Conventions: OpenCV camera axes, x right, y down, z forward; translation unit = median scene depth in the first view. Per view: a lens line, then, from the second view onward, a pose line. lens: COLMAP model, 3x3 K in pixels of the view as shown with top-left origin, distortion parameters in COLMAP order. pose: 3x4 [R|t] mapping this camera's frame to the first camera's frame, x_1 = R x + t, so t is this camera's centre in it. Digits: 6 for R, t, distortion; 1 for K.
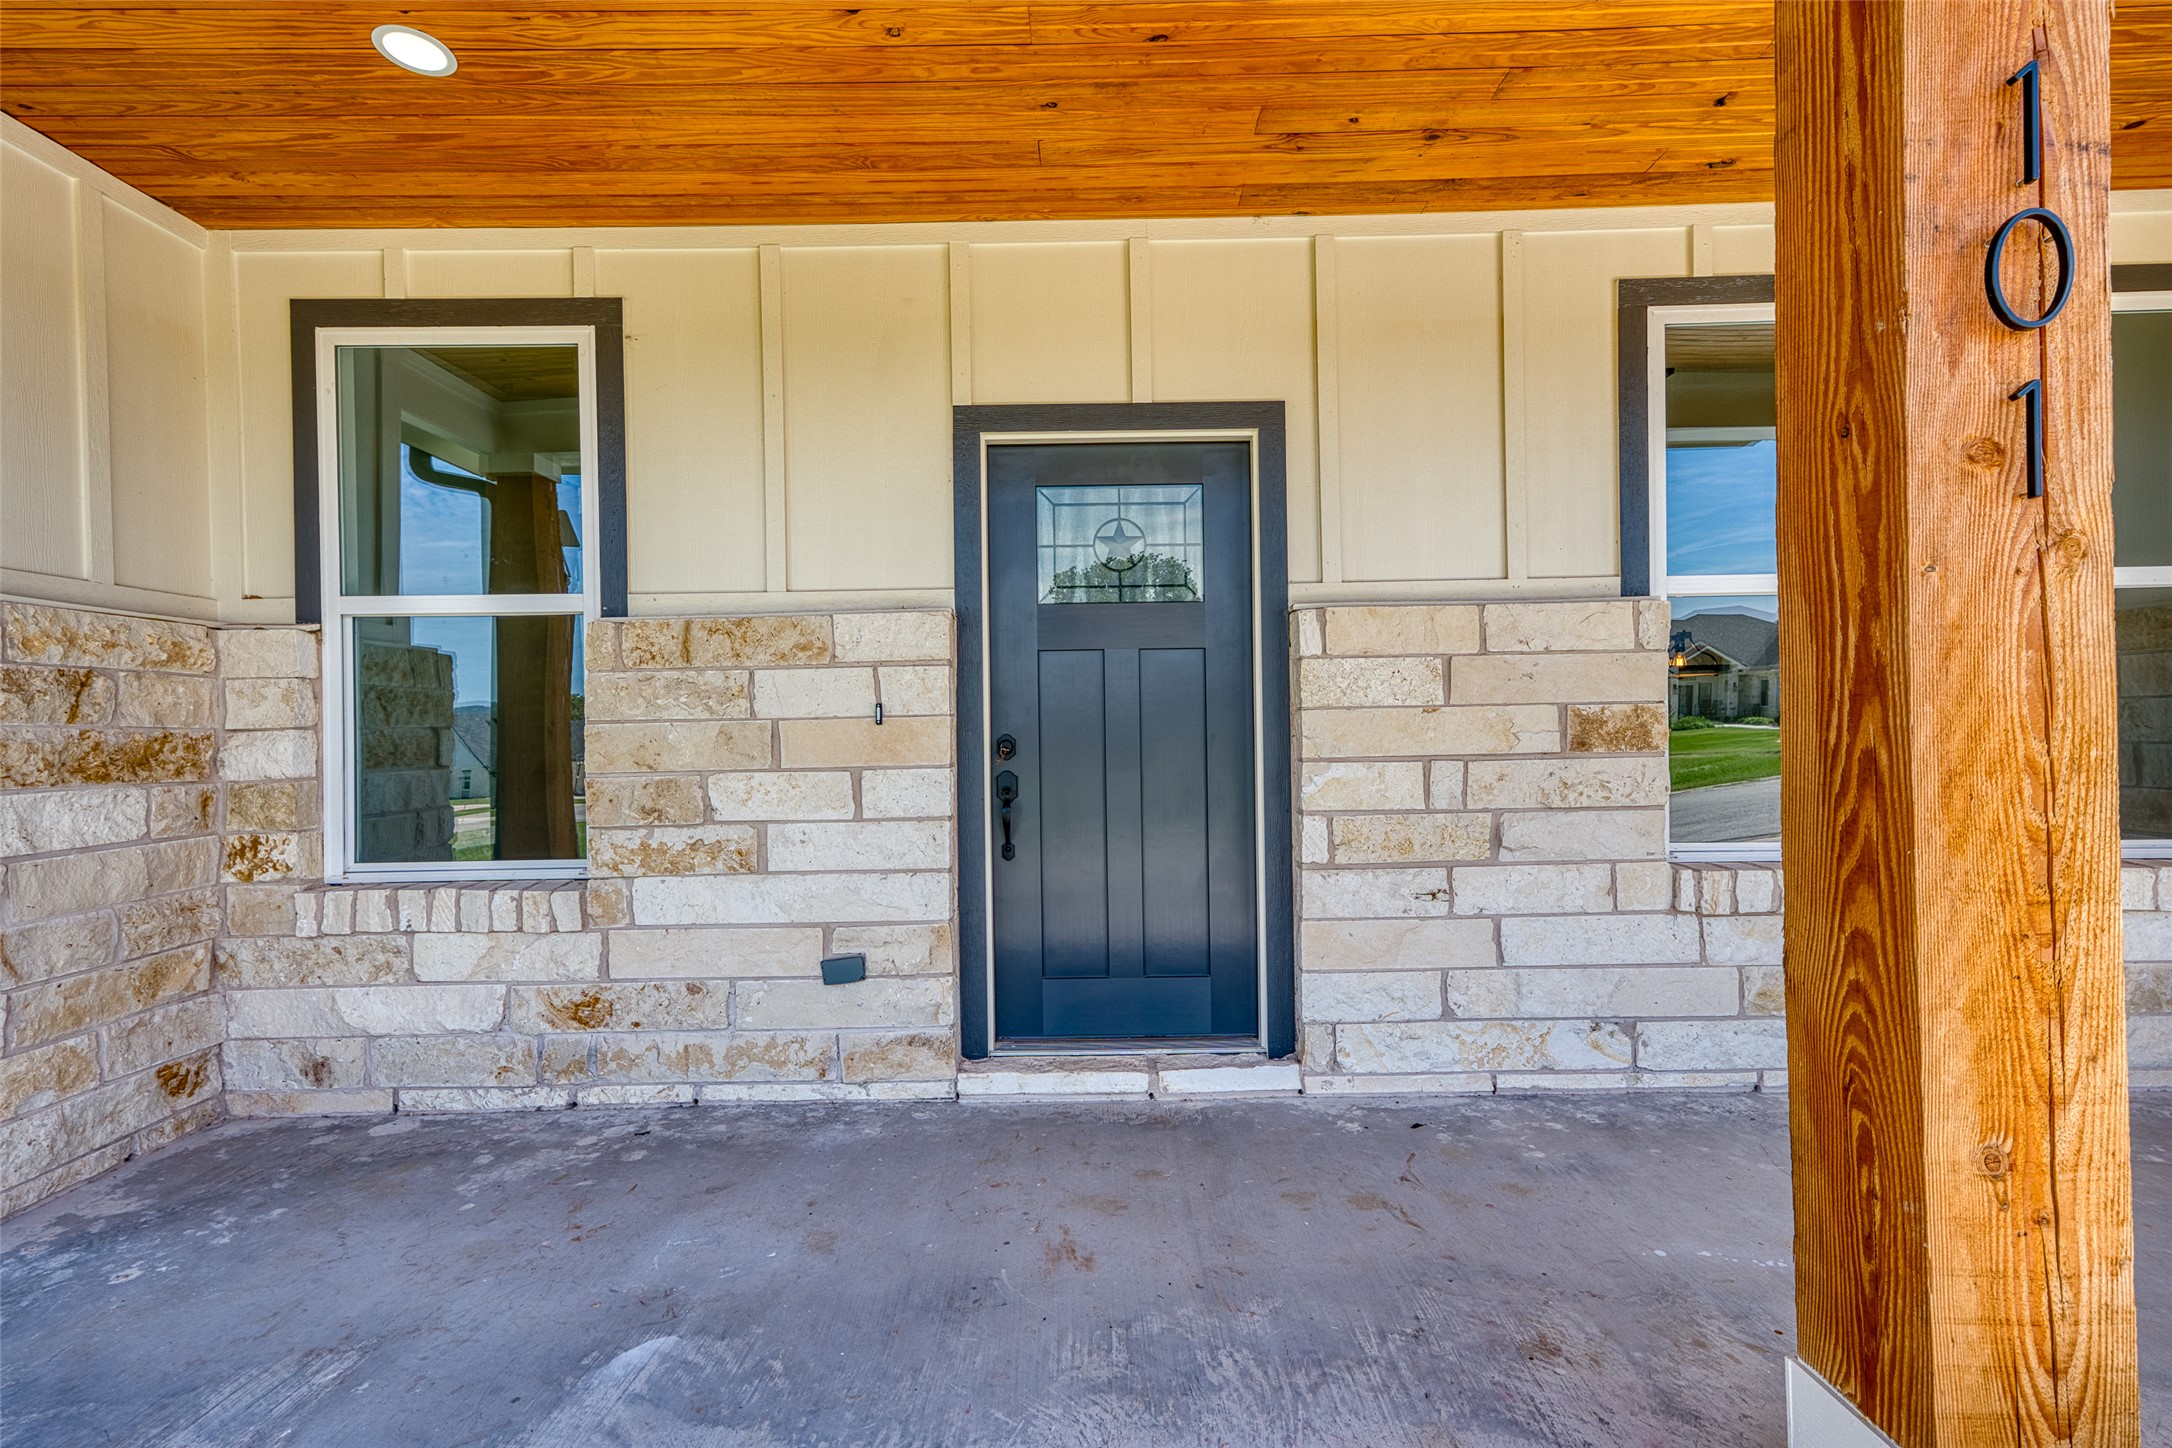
lens RADIAL K [[999.0, 0, 1083.8], [0, 999.0, 716.5], [0, 0, 1]] dist [0.019016, -0.000135]
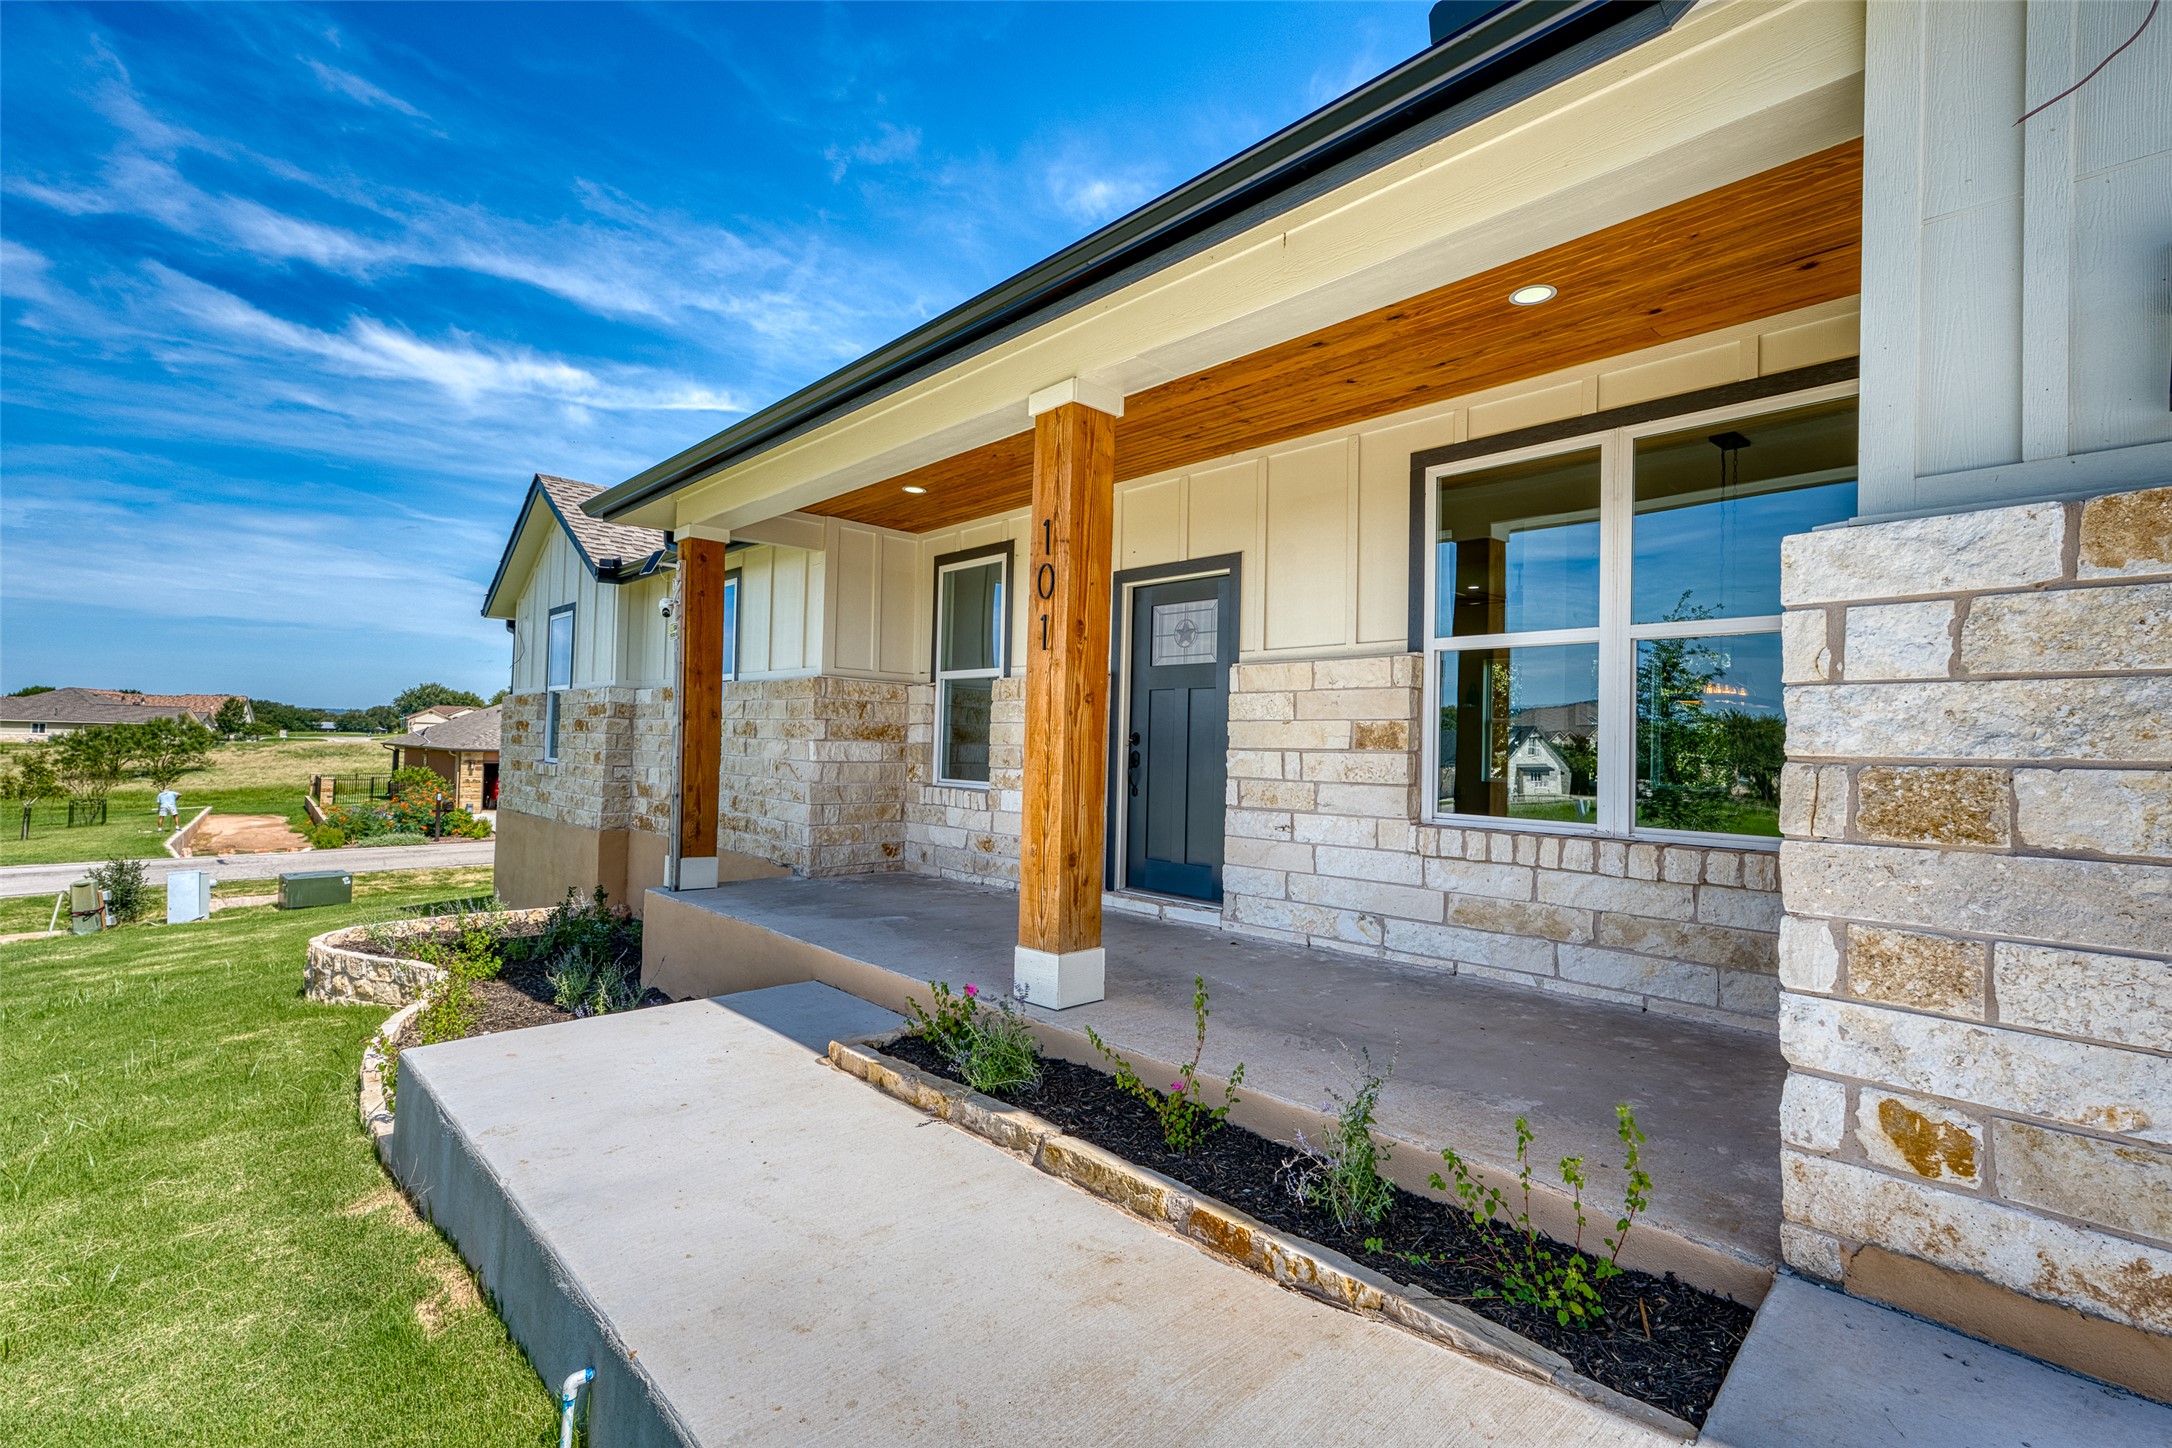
lens RADIAL K [[1058.1, 0, 1087.2], [0, 1058.1, 715.3], [0, 0, 1]] dist [-0.006702, 0.000085]
pose [[0.670593, 0.008275, -0.741780, 1.483117], [-0.029879, 0.999428, -0.015862, 0.020683], [0.741224, 0.032801, 0.670456, -0.497614]]
